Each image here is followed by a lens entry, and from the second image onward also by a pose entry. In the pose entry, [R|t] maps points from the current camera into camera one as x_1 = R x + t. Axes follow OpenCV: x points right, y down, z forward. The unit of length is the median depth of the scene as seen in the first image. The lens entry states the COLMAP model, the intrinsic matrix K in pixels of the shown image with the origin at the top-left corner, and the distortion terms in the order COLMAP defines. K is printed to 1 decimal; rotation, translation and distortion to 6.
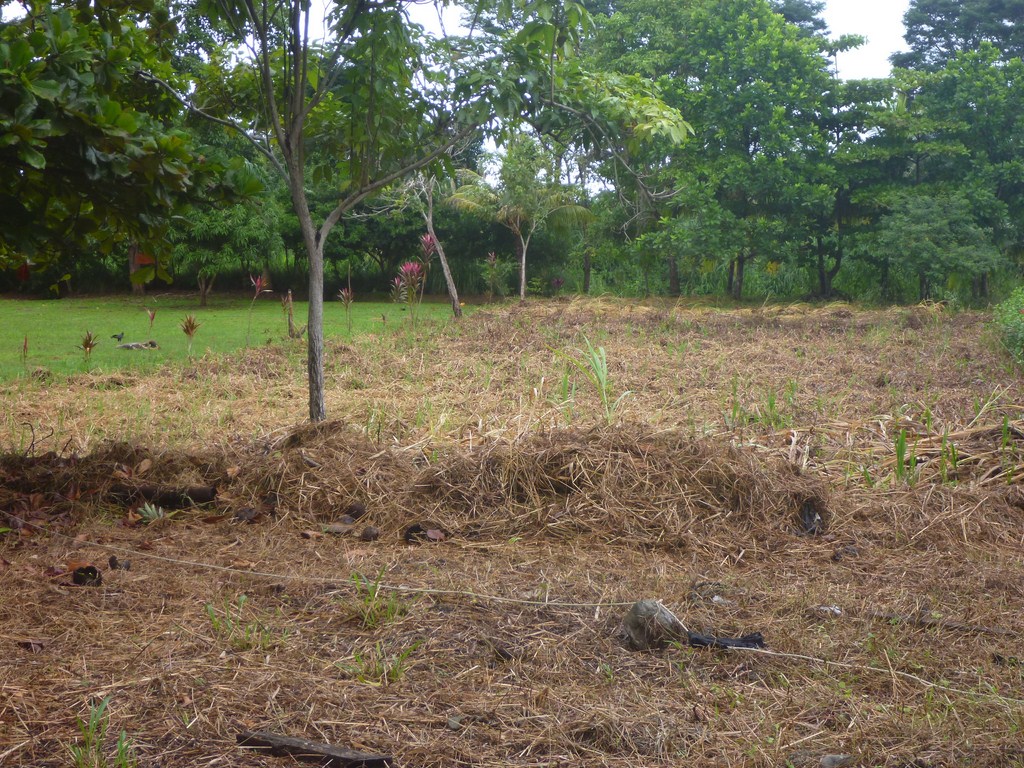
lens RADIAL K [[1640.1, 0, 498.4], [0, 1640.1, 437.8], [0, 0, 1]] dist [-0.132725, -0.444903]
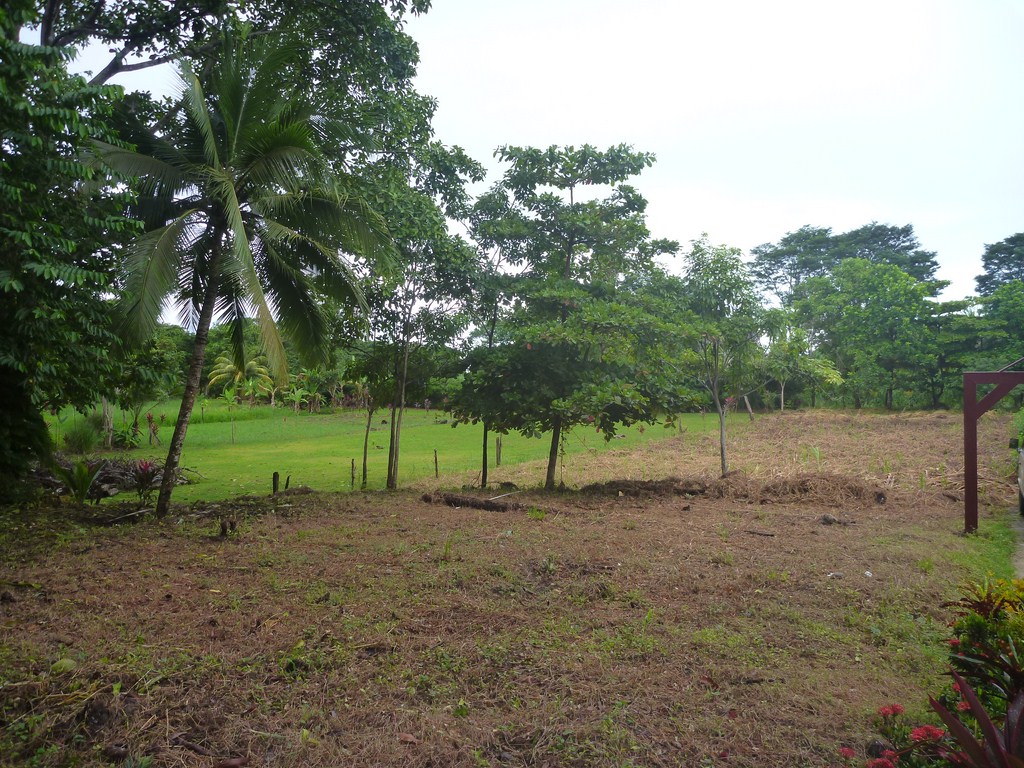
lens RADIAL K [[847.6, 0, 512.9], [0, 847.6, 376.8], [0, 0, 1]] dist [-0.026109, -0.000423]
pose [[0.958177, -0.029159, -0.284688, -0.008022], [-0.003946, 0.993355, -0.115025, 0.000022], [0.286150, 0.111338, 0.951694, -0.187341]]
